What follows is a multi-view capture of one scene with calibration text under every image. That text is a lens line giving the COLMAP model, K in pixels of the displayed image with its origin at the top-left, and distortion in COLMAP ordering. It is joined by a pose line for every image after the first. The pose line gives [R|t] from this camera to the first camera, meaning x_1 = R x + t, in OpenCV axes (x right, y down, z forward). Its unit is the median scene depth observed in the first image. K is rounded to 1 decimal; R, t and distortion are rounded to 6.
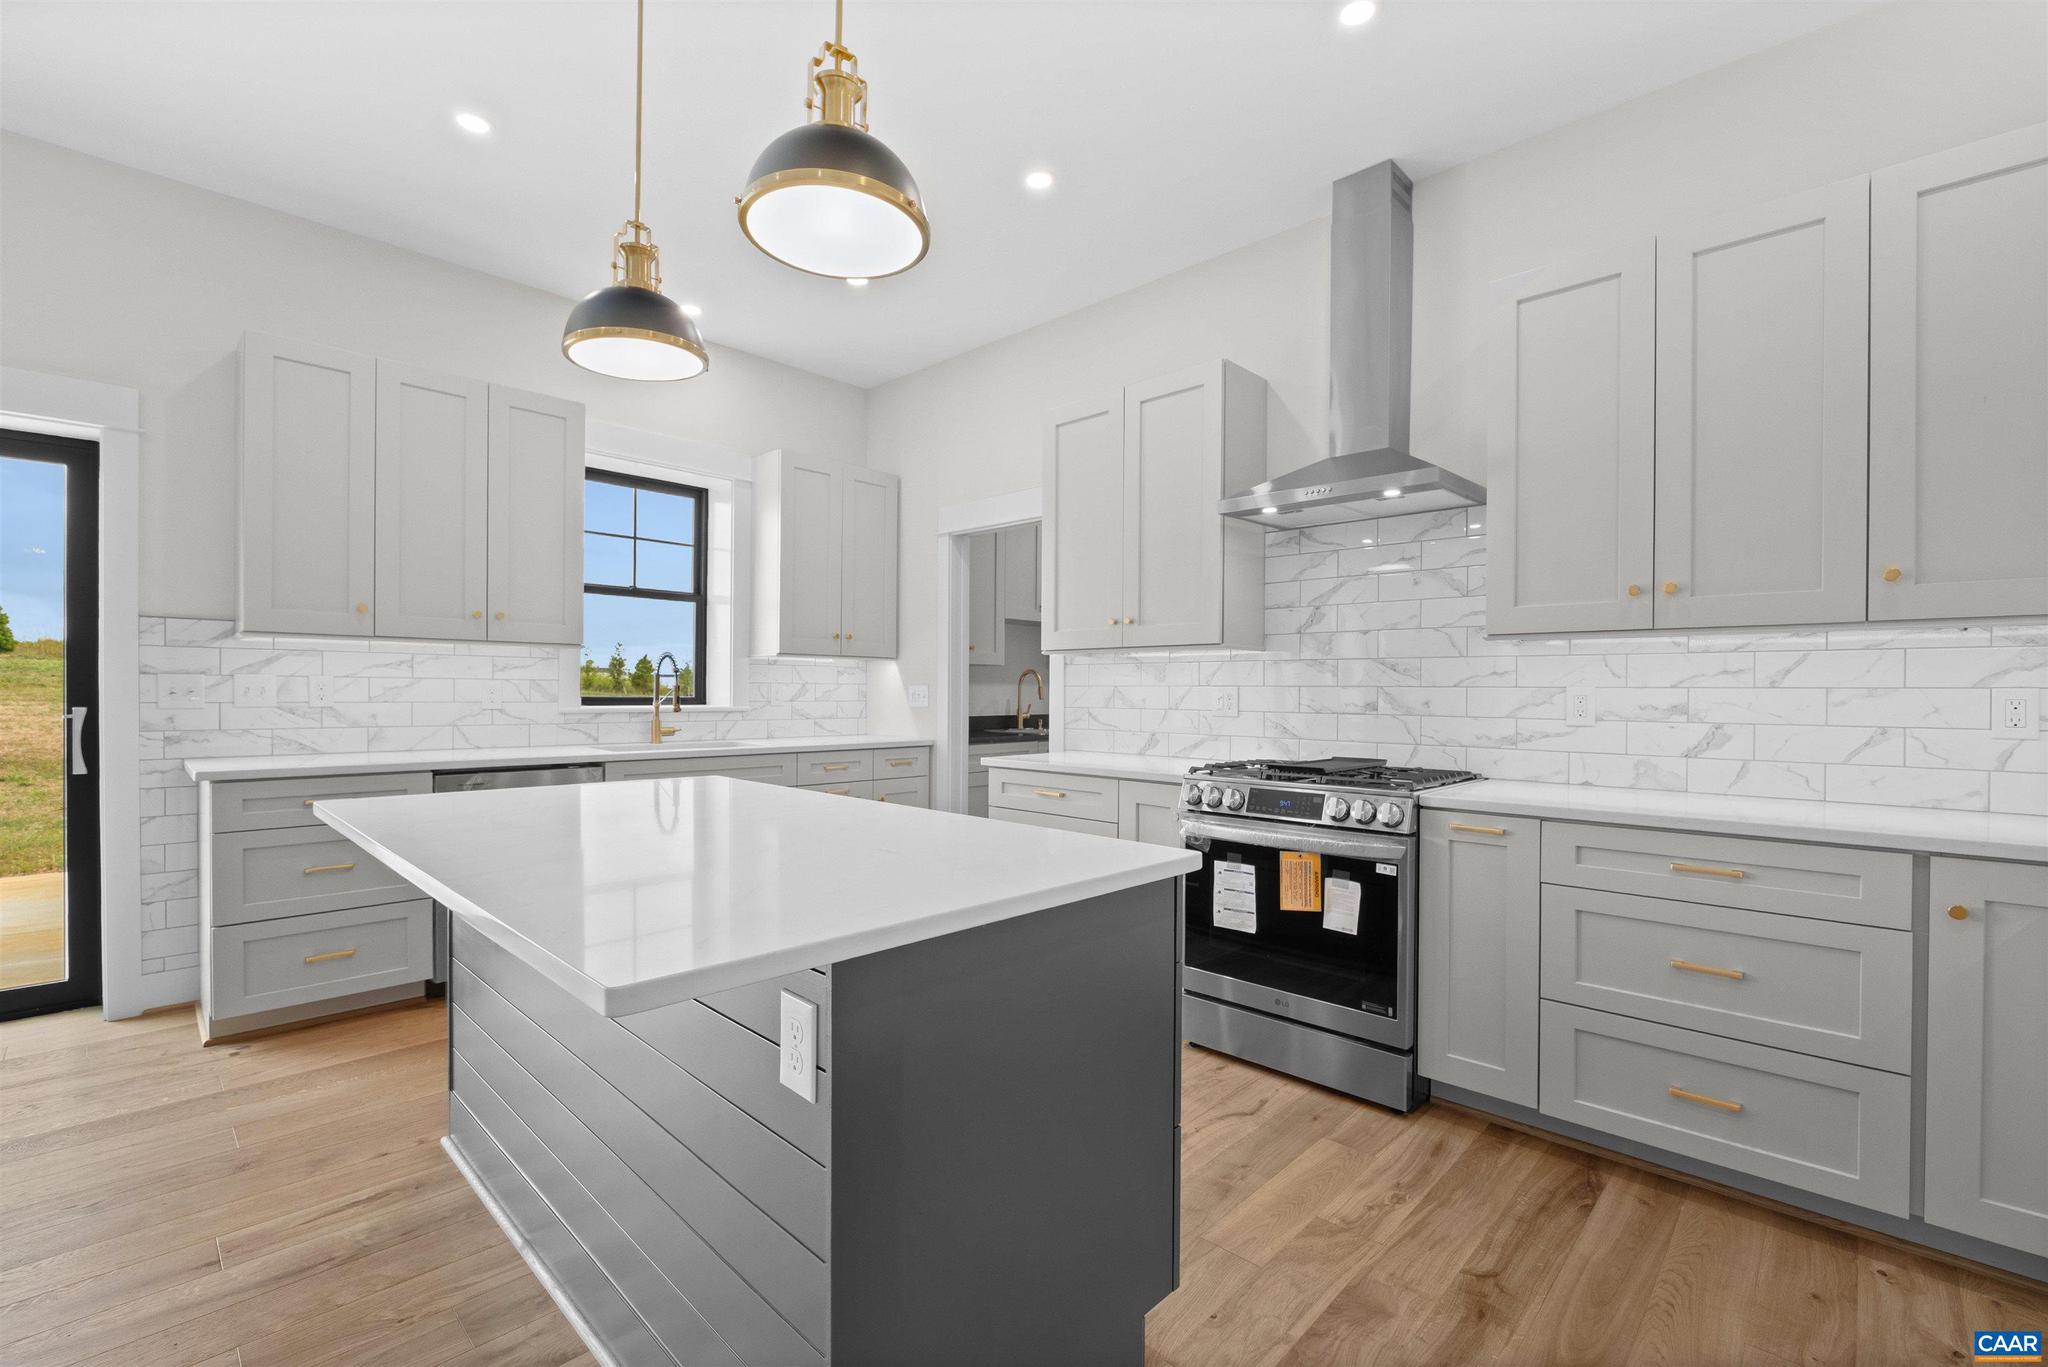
lens RADIAL K [[886.9, 0, 1022.8], [0, 886.9, 694.7], [0, 0, 1]] dist [-0.010889, 0.000833]
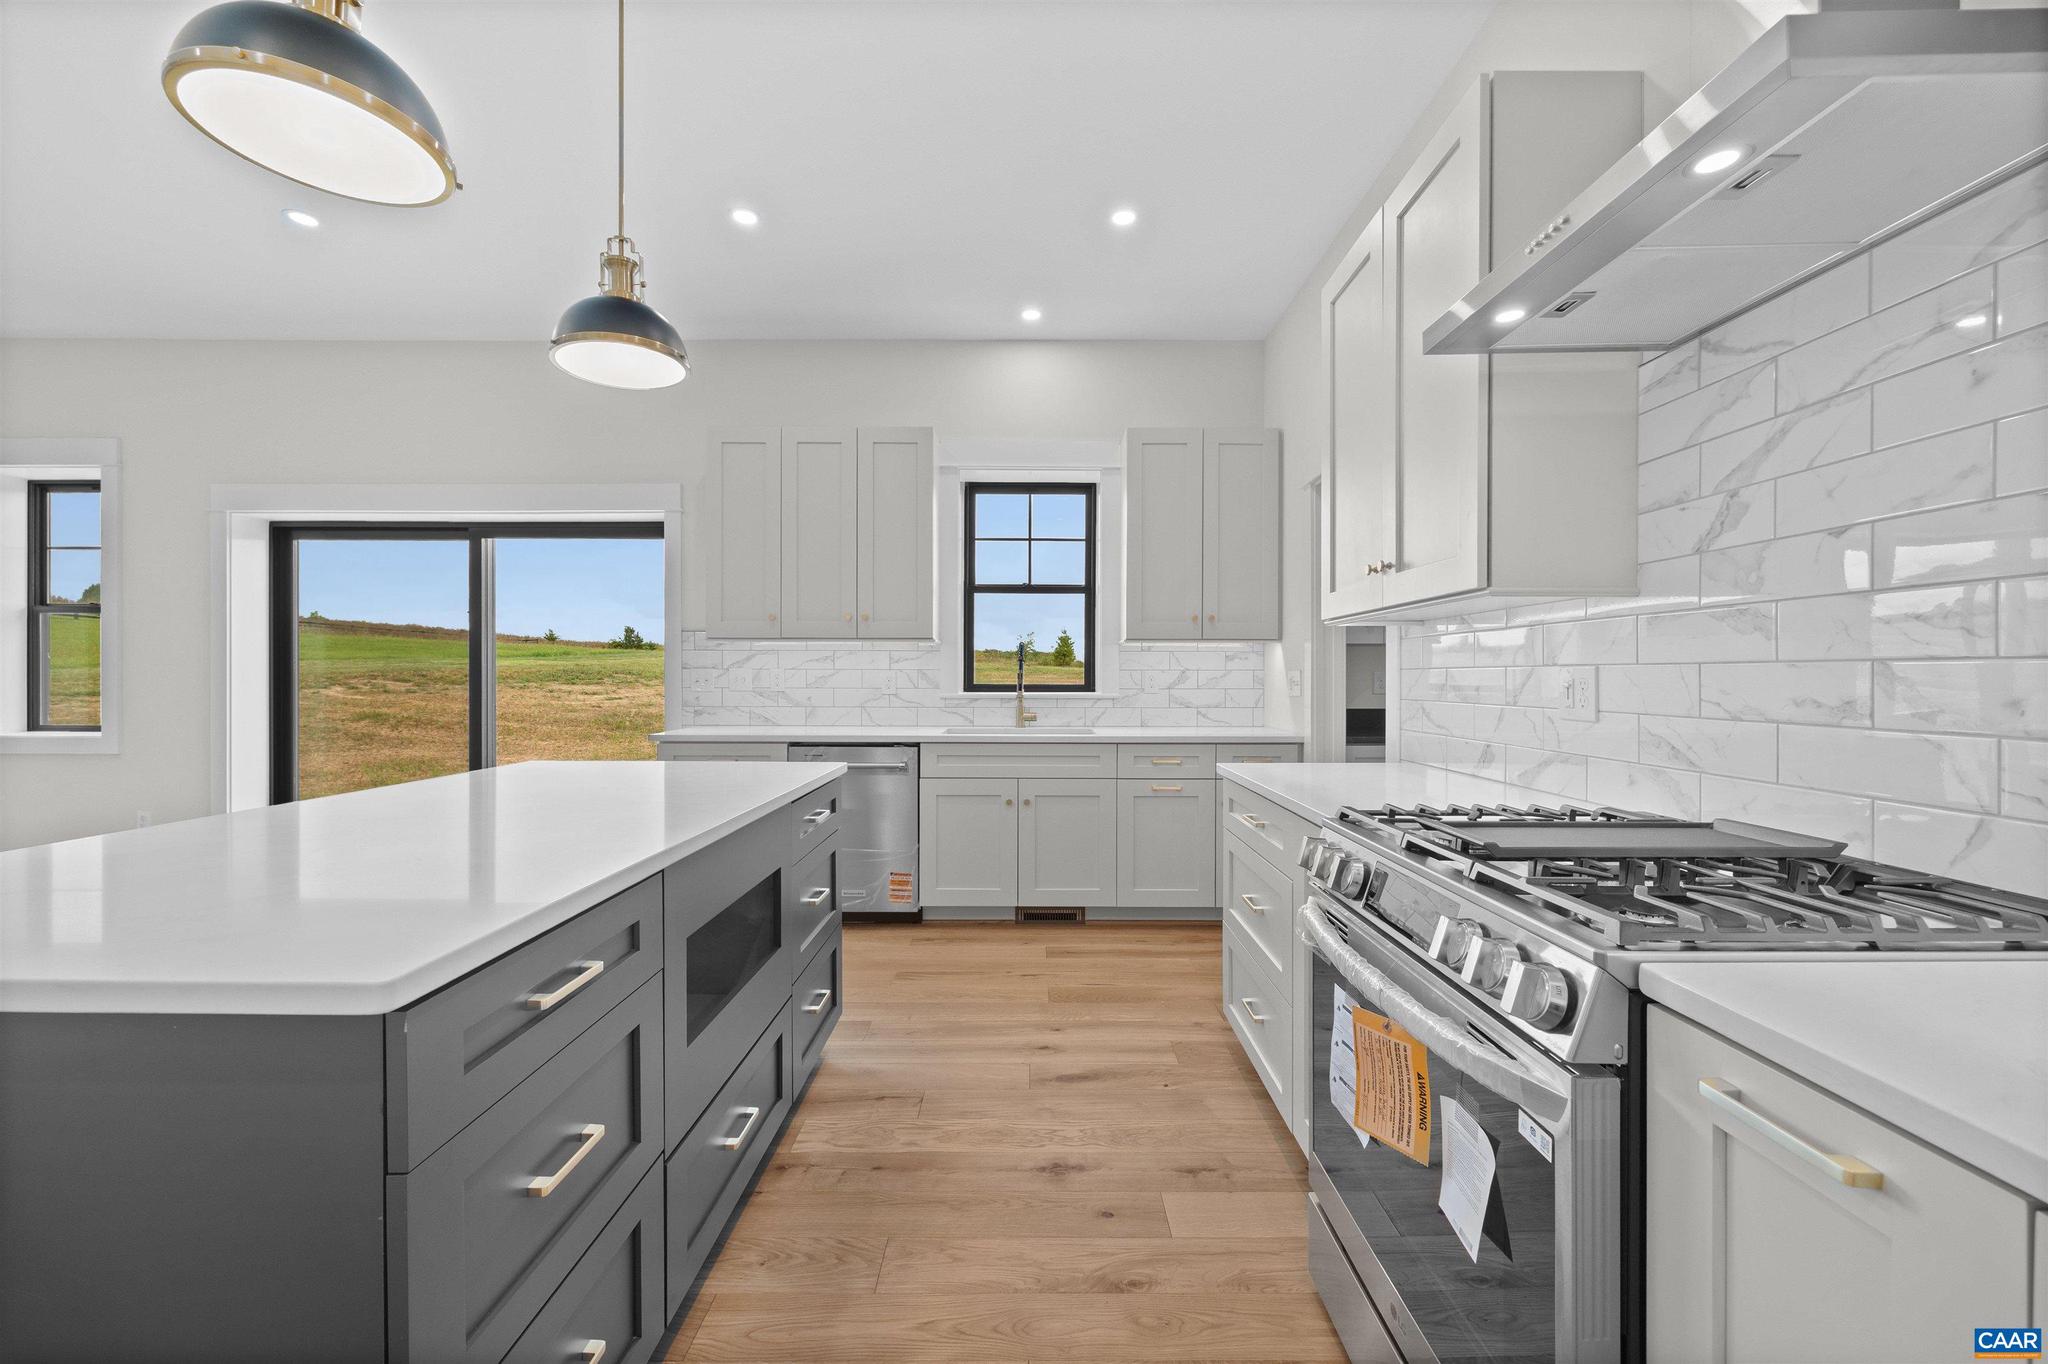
lens RADIAL K [[790.1, 0, 1033.4], [0, 790.1, 677.0], [0, 0, 1]] dist [0.000323, -0.000004]
pose [[0.696908, -0.005727, -0.717137, 0.381531], [0.000978, 0.999975, -0.007035, 0.000676], [0.717159, 0.004201, 0.696897, 0.456914]]
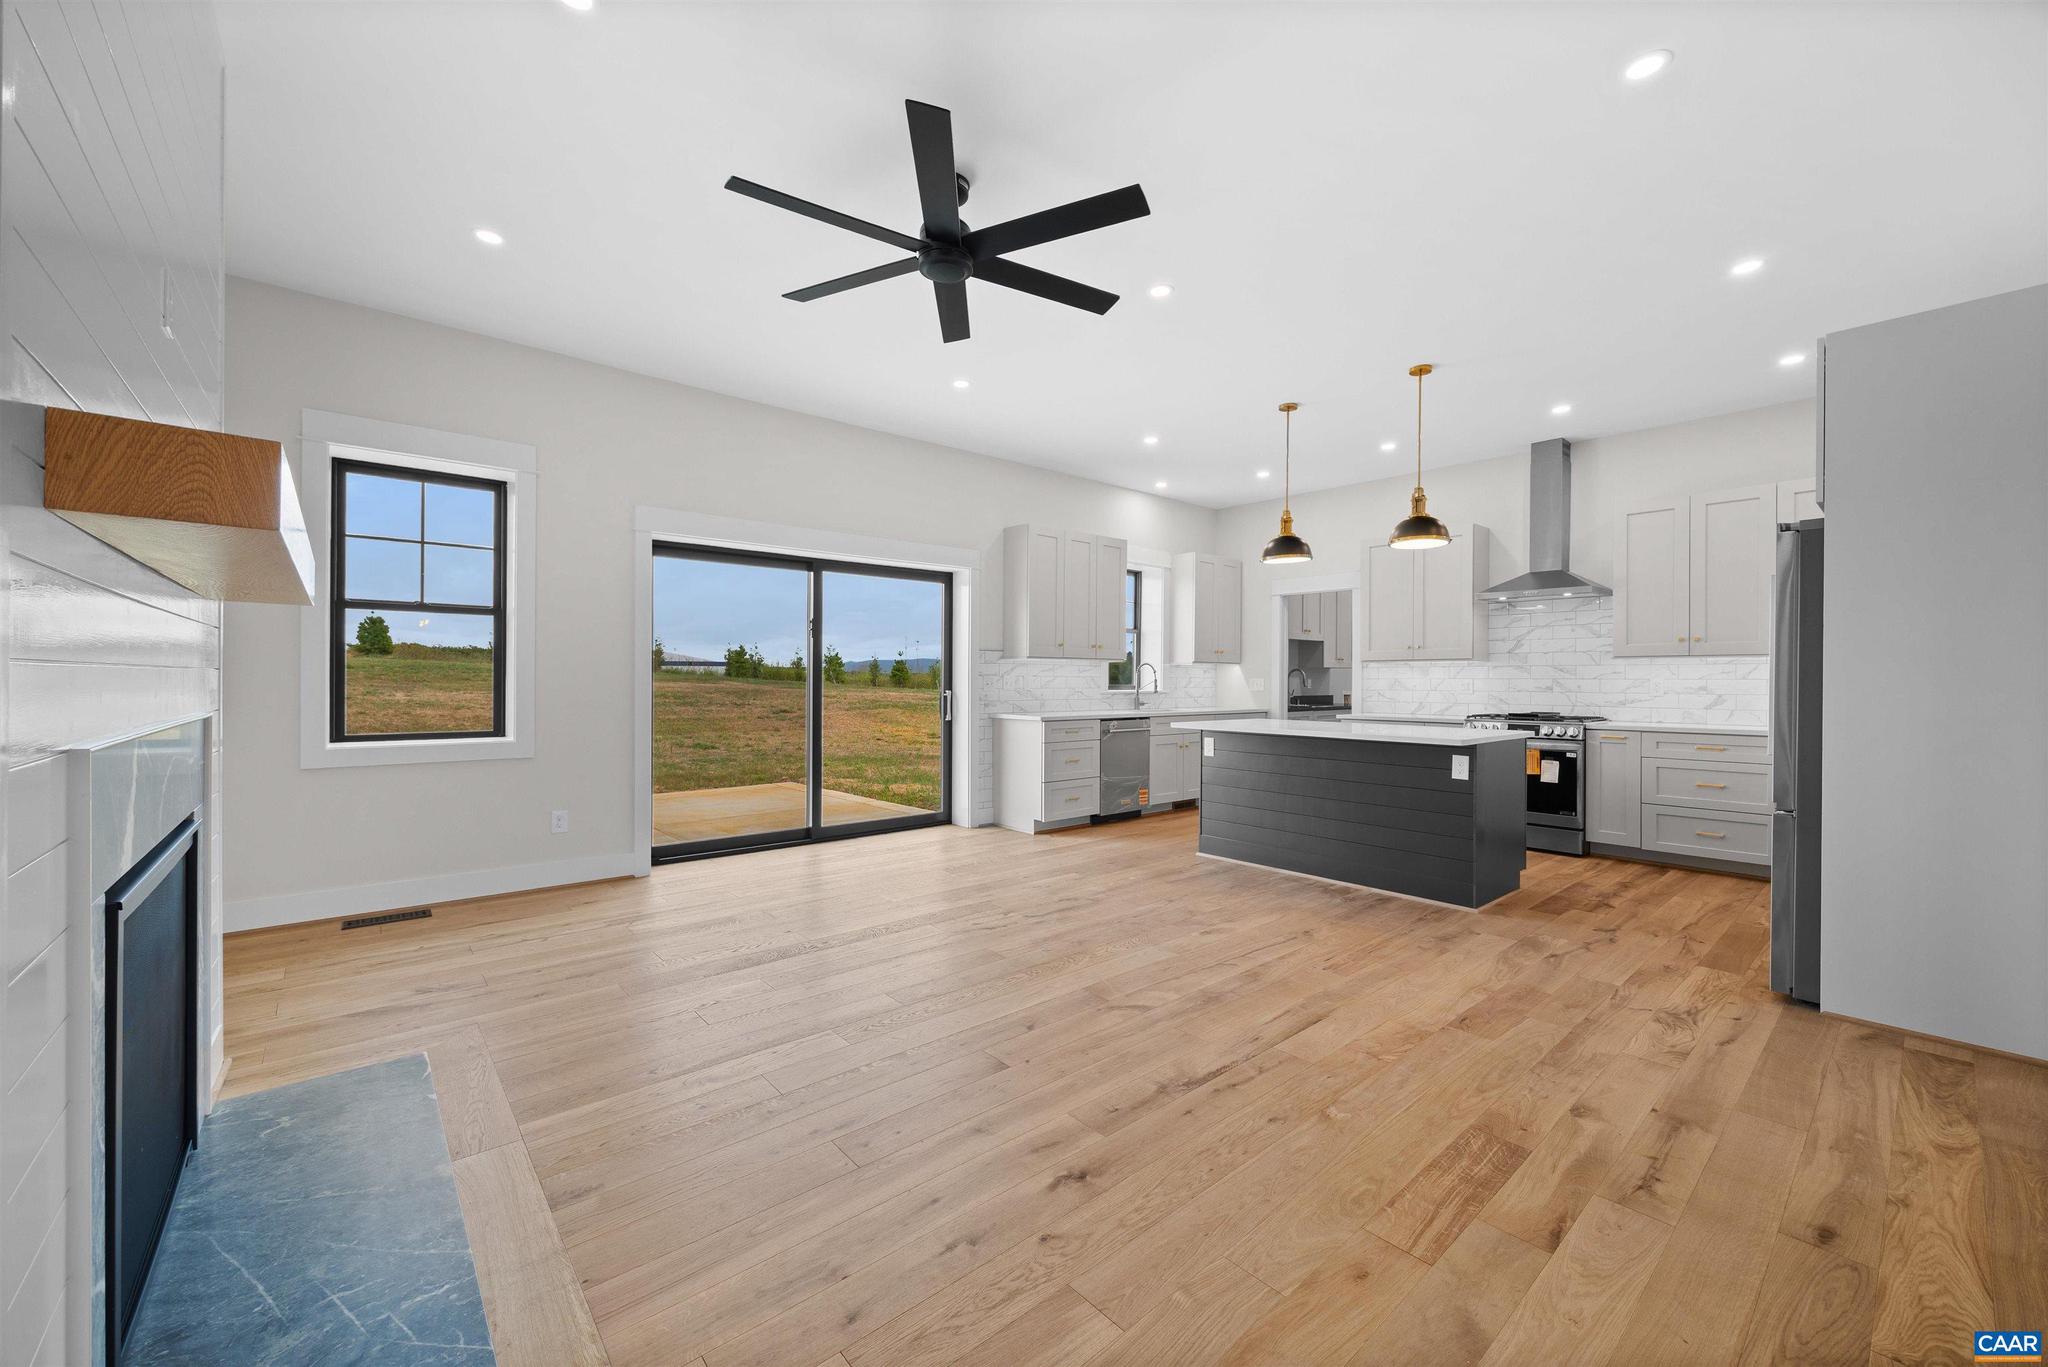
lens RADIAL K [[801.6, 0, 1032.1], [0, 801.6, 682.2], [0, 0, 1]] dist [-0.000416, -0.000029]
pose [[0.995906, -0.003507, -0.090325, -0.646136], [0.003207, 0.999989, -0.003460, 0.001371], [0.090336, 0.003156, 0.995906, -0.989650]]
